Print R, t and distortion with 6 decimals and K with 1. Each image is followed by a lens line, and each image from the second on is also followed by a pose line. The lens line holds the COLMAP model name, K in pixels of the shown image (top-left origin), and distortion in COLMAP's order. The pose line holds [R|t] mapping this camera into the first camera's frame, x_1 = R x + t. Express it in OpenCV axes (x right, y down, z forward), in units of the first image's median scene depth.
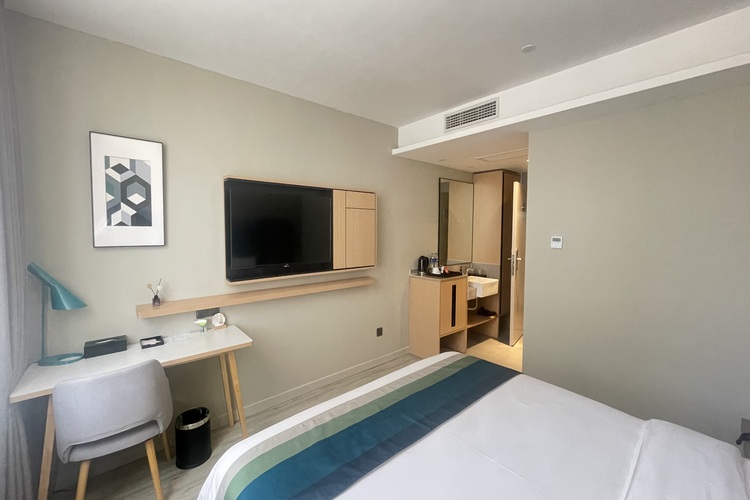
lens RADIAL K [[303.8, 0, 406.1], [0, 303.8, 239.1], [0, 0, 1]] dist [-0.002010, -0.001125]
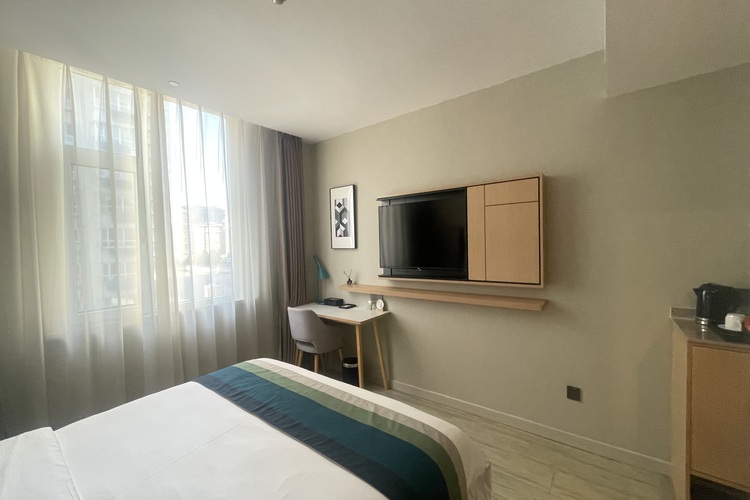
lens RADIAL K [[303.8, 0, 348.3], [0, 303.8, 242.6], [0, 0, 1]] dist [-0.002010, -0.001125]
pose [[0.130743, -0.008147, -0.991383, 0.714696], [-0.004558, 0.999951, -0.008818, 0.004603], [0.991406, 0.005671, 0.130699, 0.689888]]
